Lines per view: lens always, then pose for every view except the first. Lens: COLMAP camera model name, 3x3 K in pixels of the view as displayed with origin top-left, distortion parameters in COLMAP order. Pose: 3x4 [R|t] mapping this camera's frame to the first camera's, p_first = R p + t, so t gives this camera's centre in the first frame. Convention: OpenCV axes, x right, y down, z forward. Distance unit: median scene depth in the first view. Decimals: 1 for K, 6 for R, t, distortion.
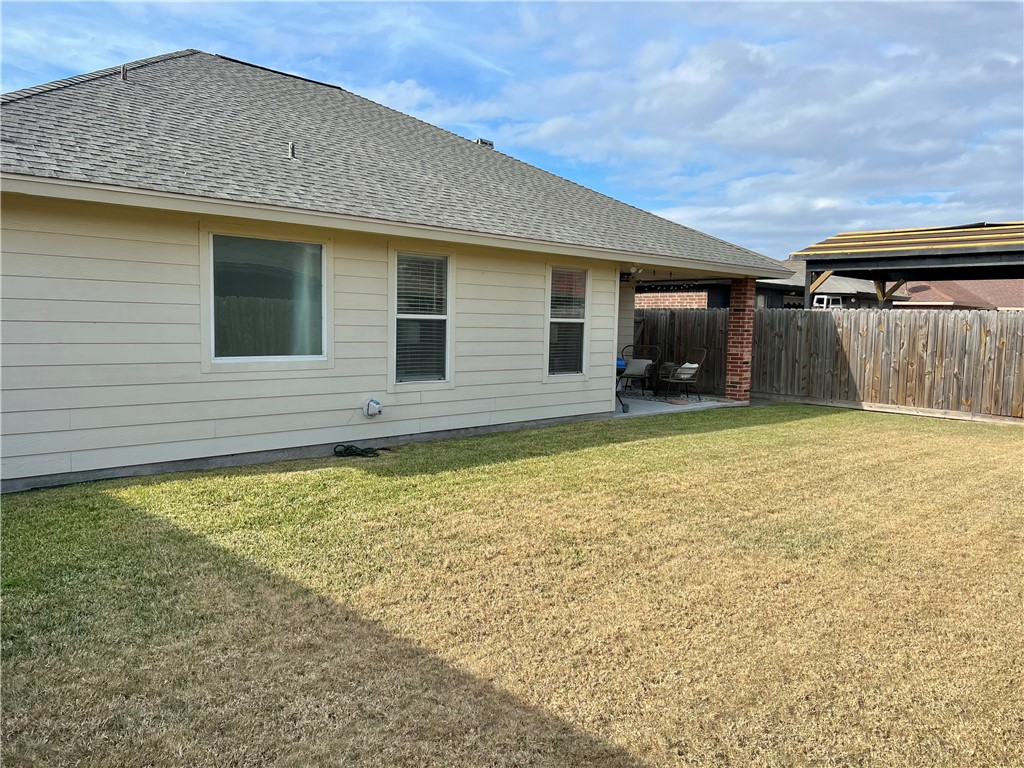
lens RADIAL K [[774.3, 0, 511.1], [0, 774.3, 386.0], [0, 0, 1]] dist [-0.003853, -0.001418]
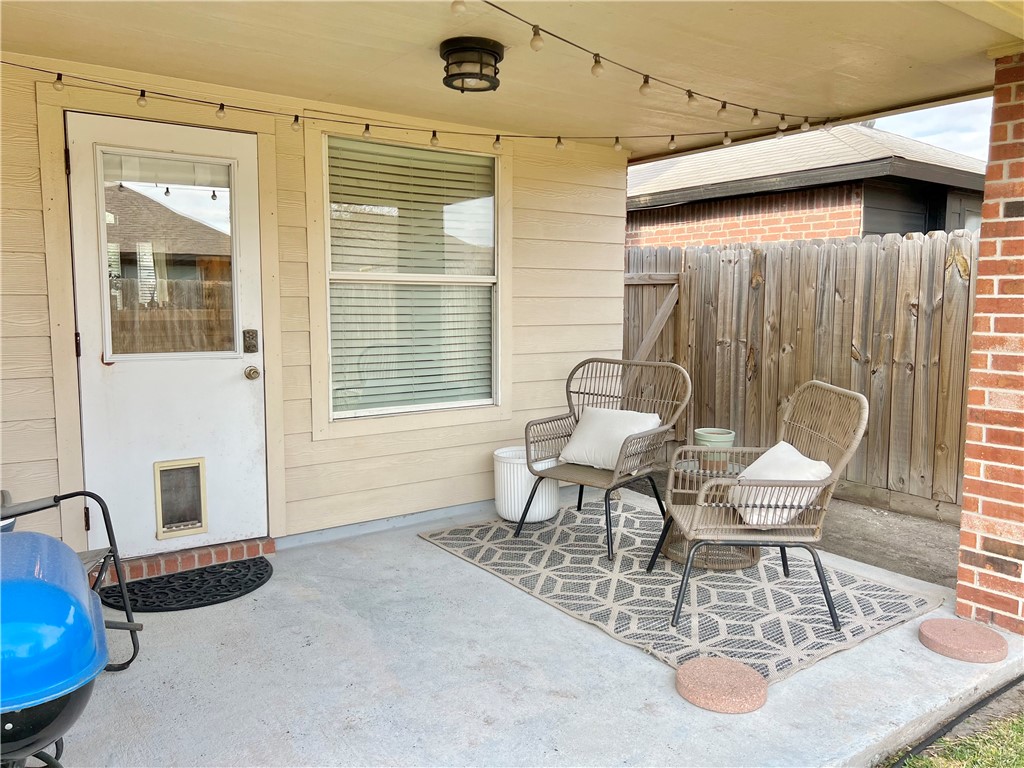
lens RADIAL K [[774.3, 0, 513.1], [0, 774.3, 382.3], [0, 0, 1]] dist [-0.003853, -0.001418]
pose [[0.986366, 0.004491, -0.164502, 0.164952], [-0.000188, 0.999658, 0.026164, -0.049347], [0.164563, -0.025777, 0.986030, 0.671190]]
